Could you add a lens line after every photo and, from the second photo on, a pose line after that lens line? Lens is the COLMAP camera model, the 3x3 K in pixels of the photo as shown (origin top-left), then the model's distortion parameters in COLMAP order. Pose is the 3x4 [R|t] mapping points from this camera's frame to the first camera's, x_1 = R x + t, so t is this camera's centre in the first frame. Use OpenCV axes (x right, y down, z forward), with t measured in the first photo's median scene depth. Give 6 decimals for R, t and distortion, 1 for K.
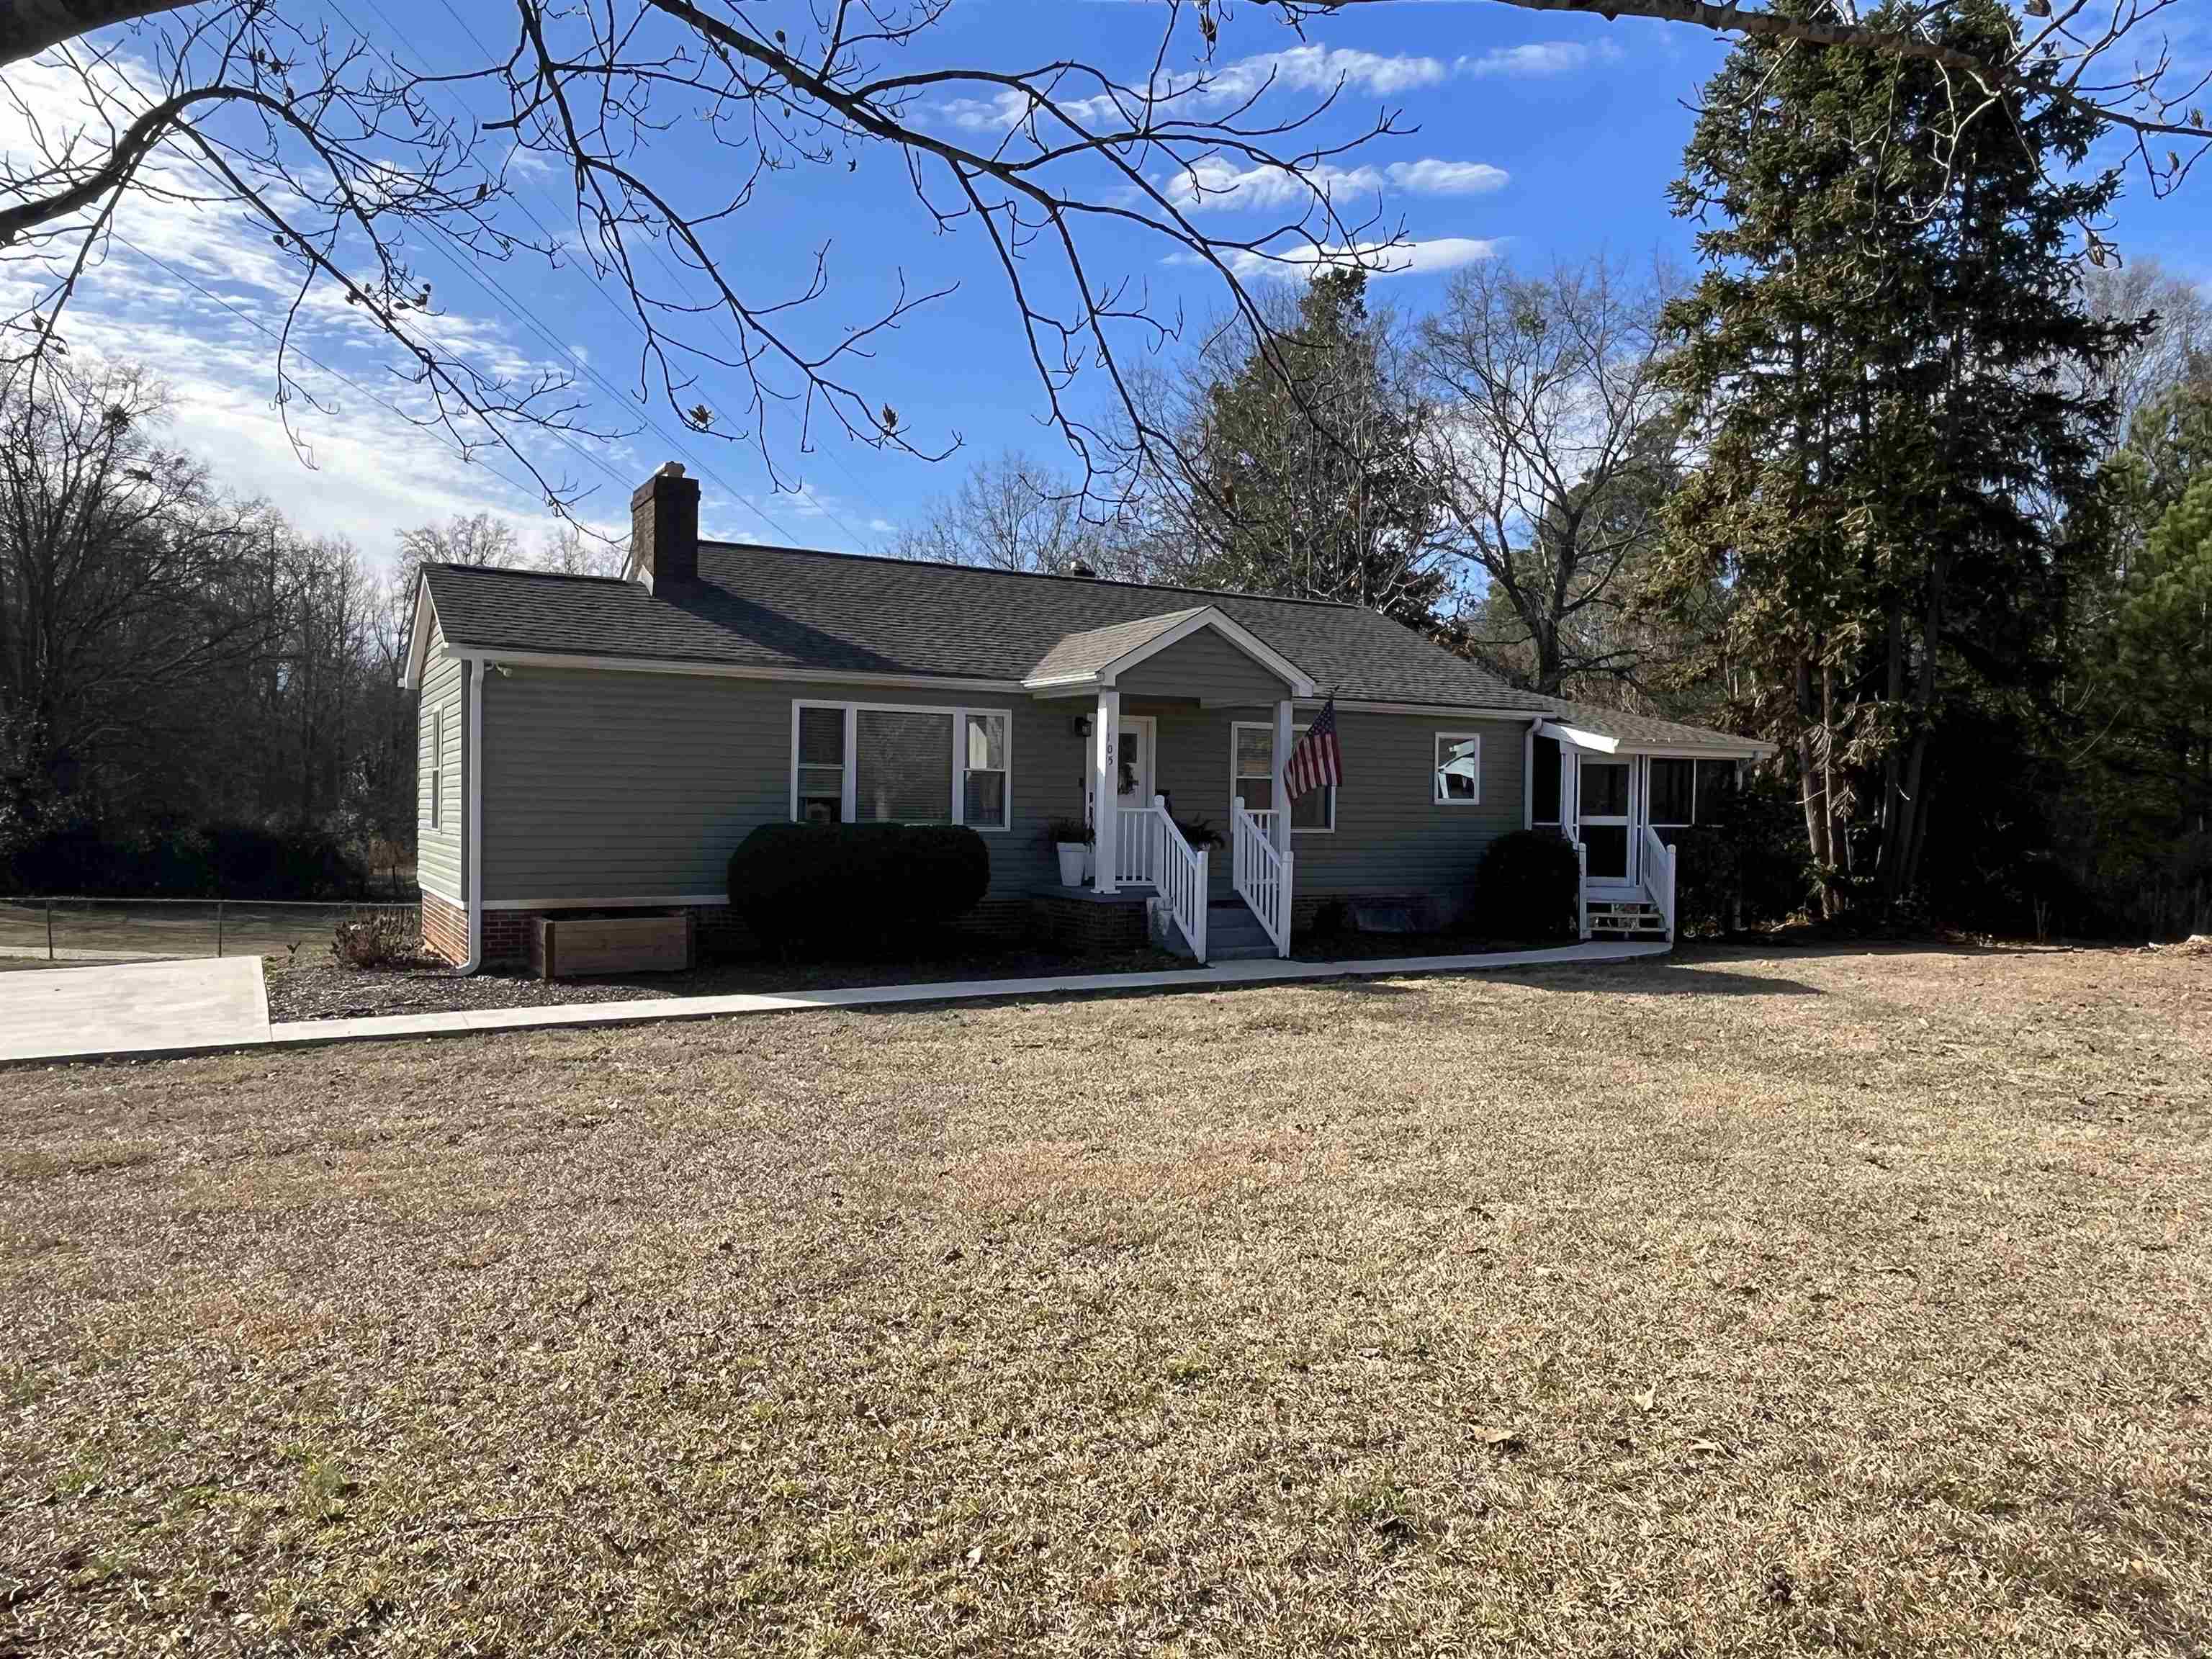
lens RADIAL K [[1485.8, 0, 1093.4], [0, 1485.8, 833.8], [0, 0, 1]] dist [-0.002426, -0.003642]
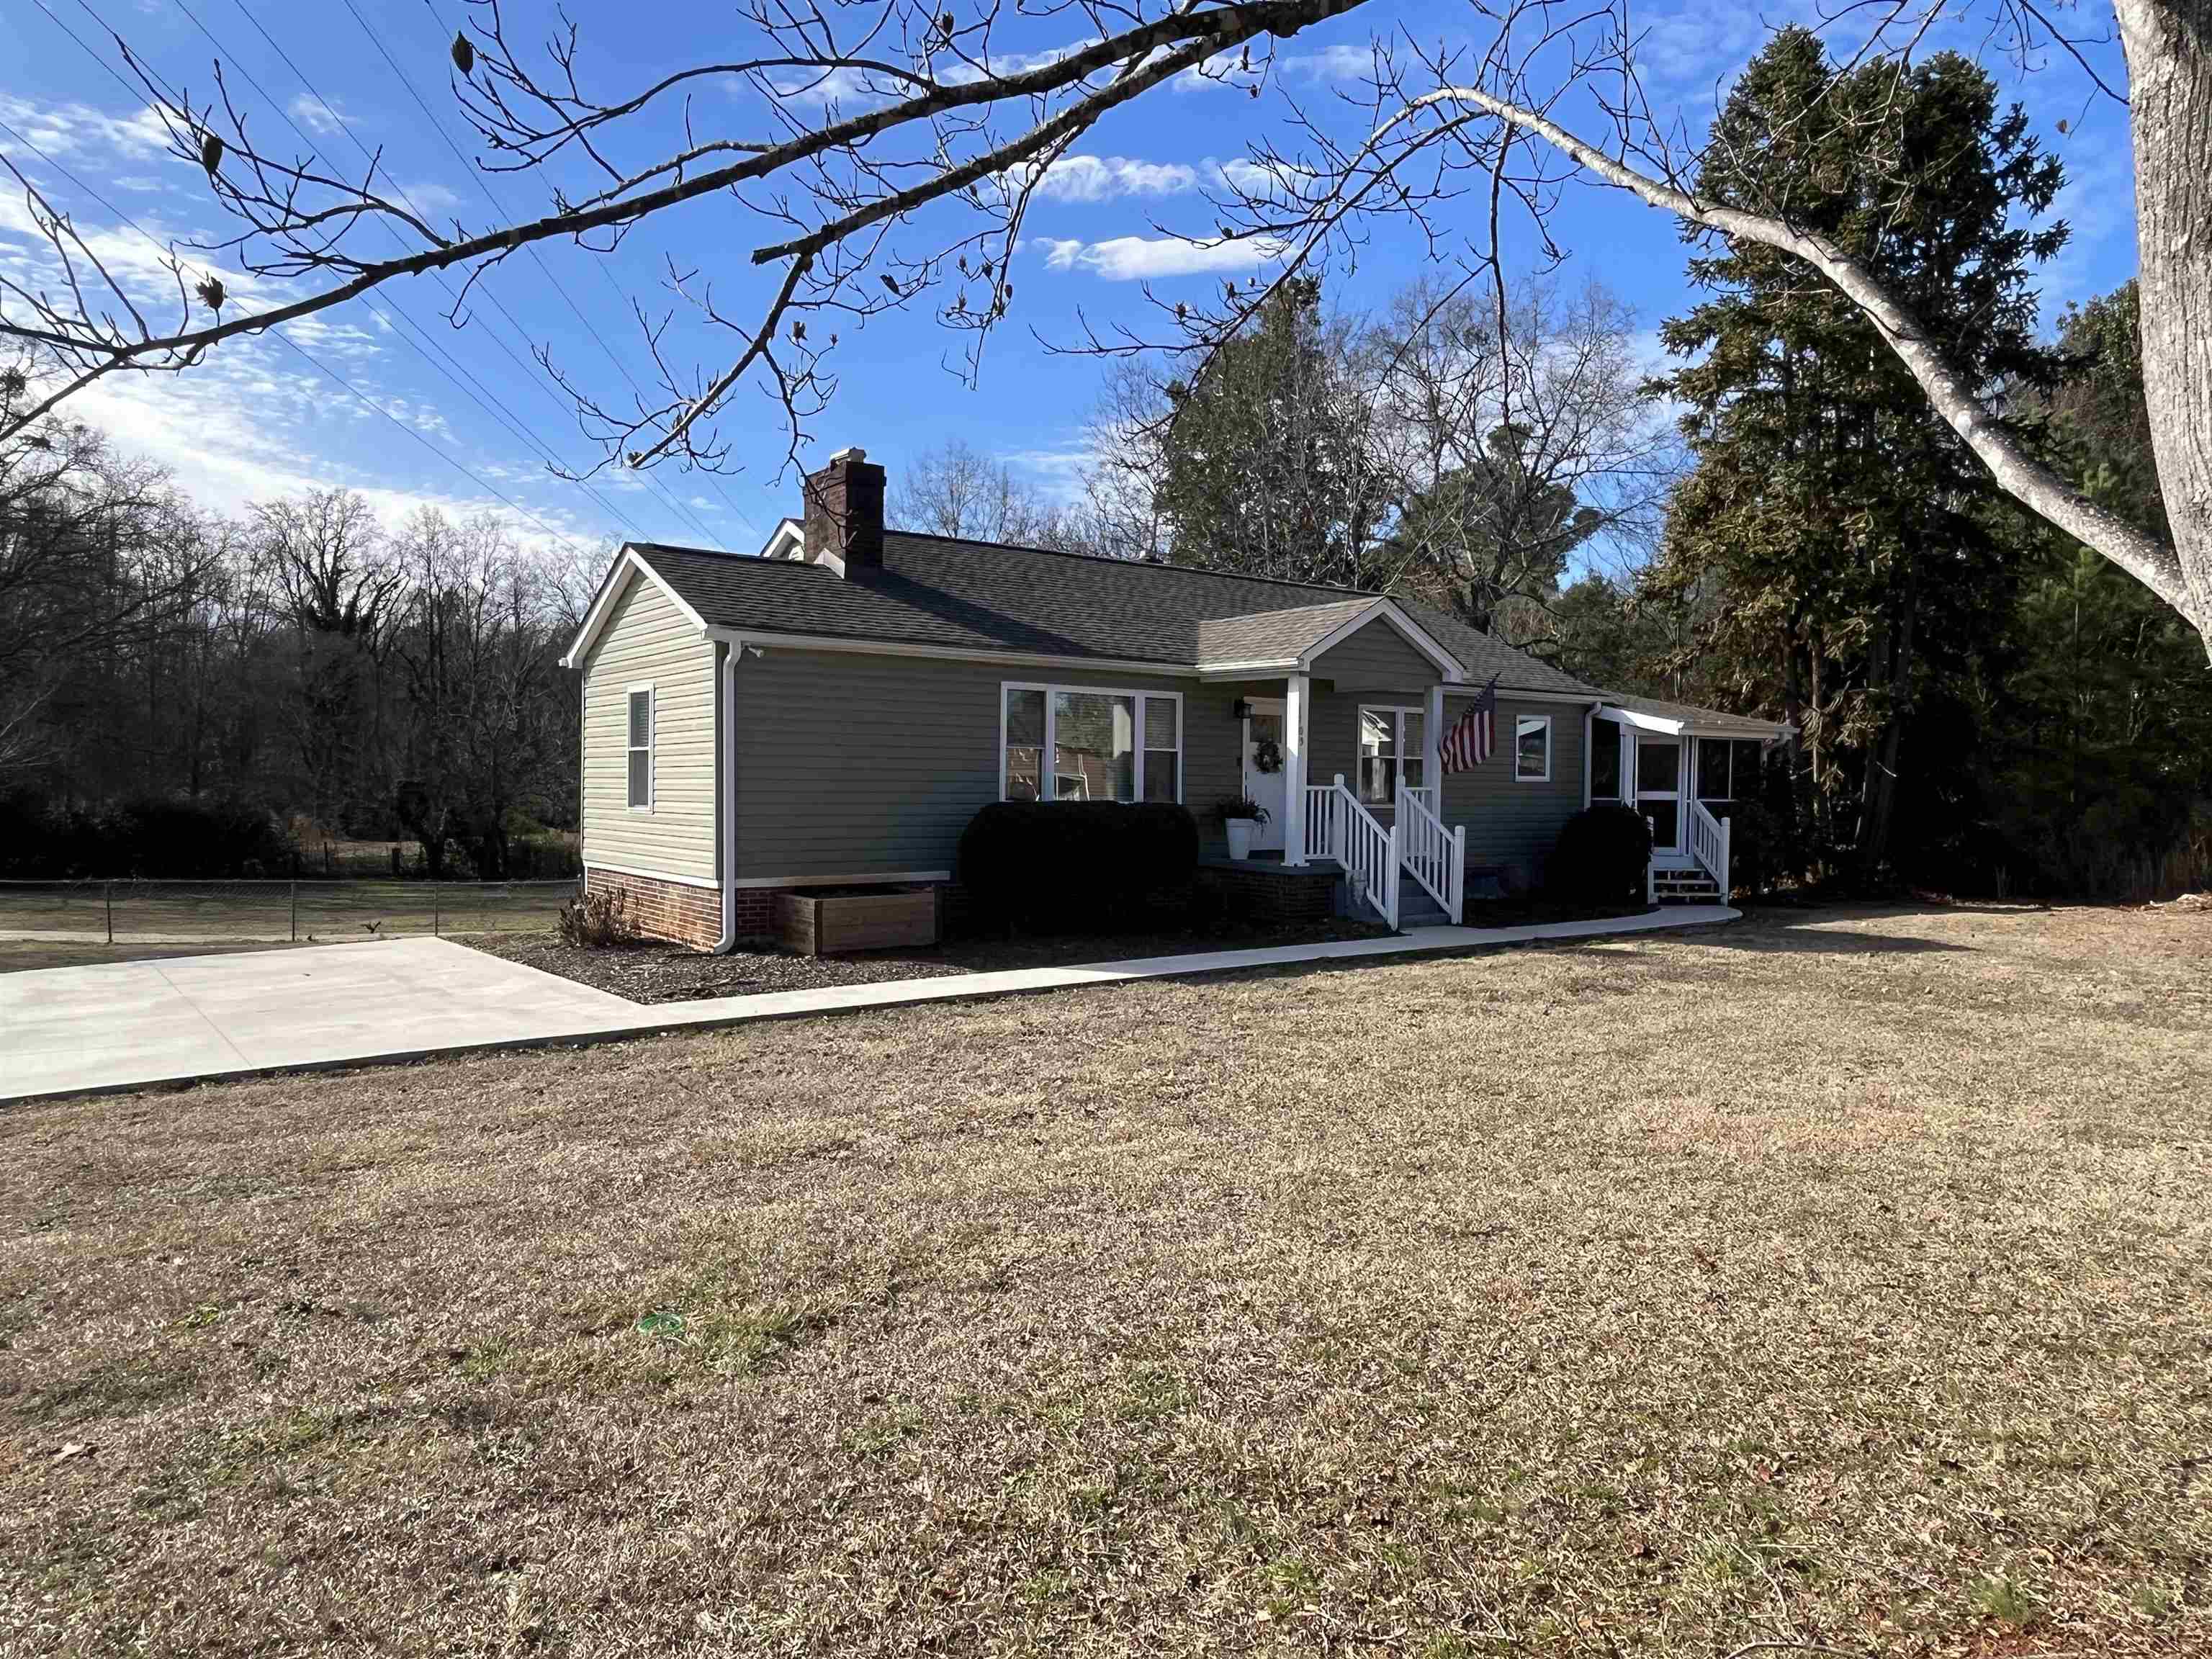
lens RADIAL K [[1415.3, 0, 1064.8], [0, 1415.3, 823.0], [0, 0, 1]] dist [0.004550, -0.009246]
pose [[0.993218, -0.005251, 0.116148, -0.239400], [0.003955, 0.999927, 0.011386, -0.002680], [-0.116200, -0.010849, 0.993167, 0.013122]]
